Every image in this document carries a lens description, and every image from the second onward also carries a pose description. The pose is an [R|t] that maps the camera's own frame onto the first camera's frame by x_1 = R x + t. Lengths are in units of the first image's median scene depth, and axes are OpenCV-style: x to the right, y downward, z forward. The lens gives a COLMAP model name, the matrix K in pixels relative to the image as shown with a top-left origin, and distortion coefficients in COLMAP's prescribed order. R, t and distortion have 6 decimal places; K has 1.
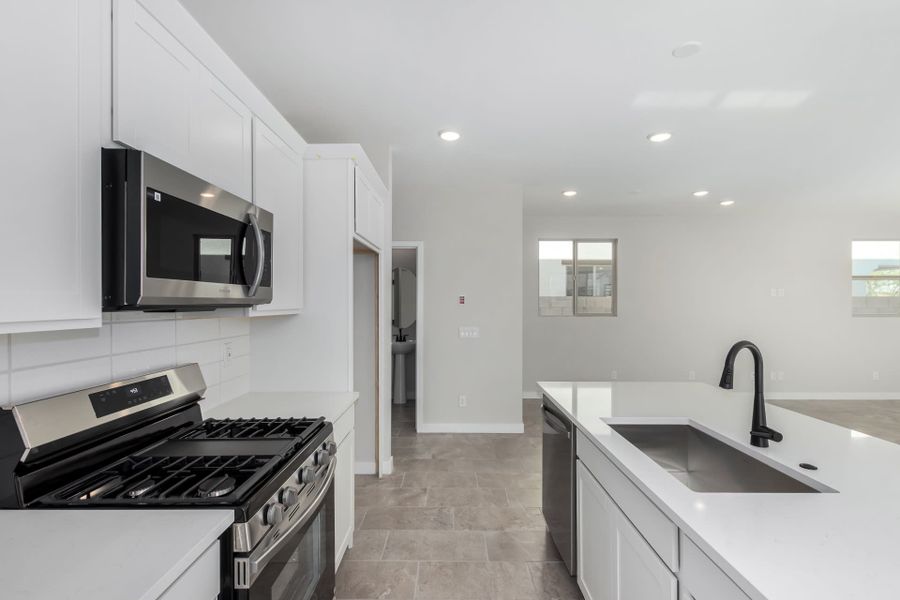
lens RADIAL K [[415.8, 0, 454.5], [0, 415.8, 302.2], [0, 0, 1]] dist [0.002840, -0.001149]
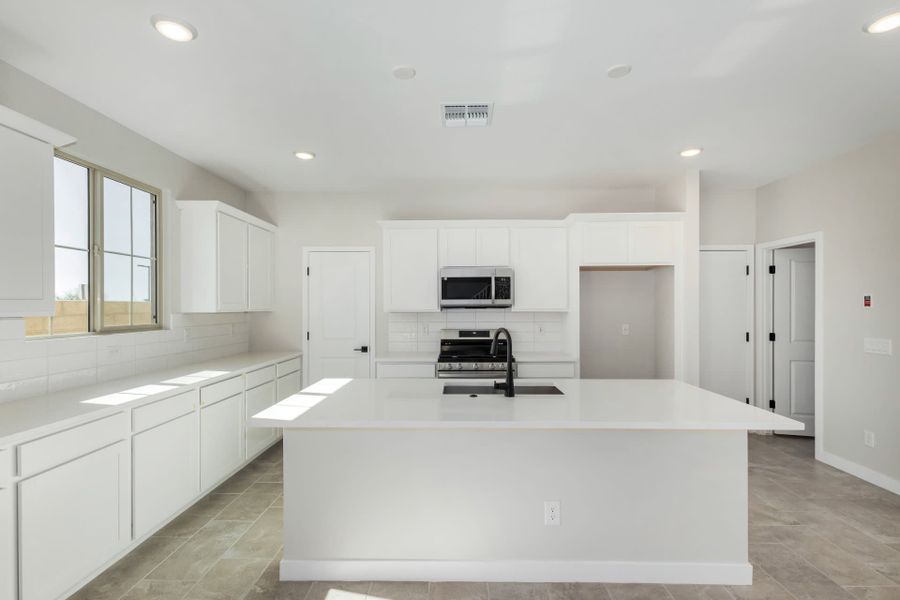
lens RADIAL K [[419.6, 0, 453.8], [0, 419.6, 306.1], [0, 0, 1]] dist [0.005802, -0.000094]
pose [[-0.010255, -0.001224, -0.999947, 1.288472], [0.002587, 0.999996, -0.001251, 0.003788], [0.999944, -0.002599, -0.010252, 0.451370]]
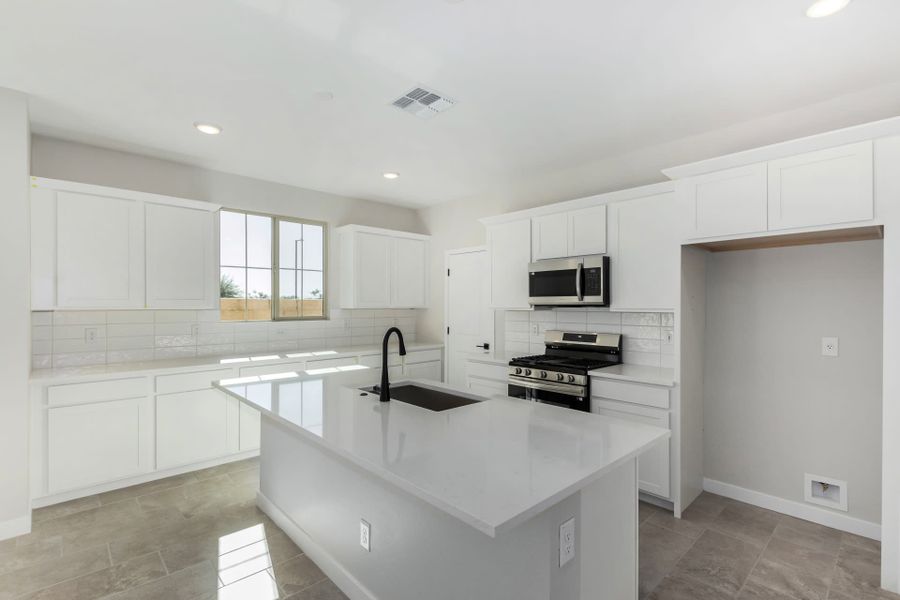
lens RADIAL K [[419.6, 0, 453.8], [0, 419.6, 306.1], [0, 0, 1]] dist [0.005802, -0.000094]
pose [[-0.729191, 0.000766, -0.684310, 0.867261], [-0.001817, 0.999994, 0.003056, 0.004890], [0.684308, 0.003472, -0.729185, 1.247637]]
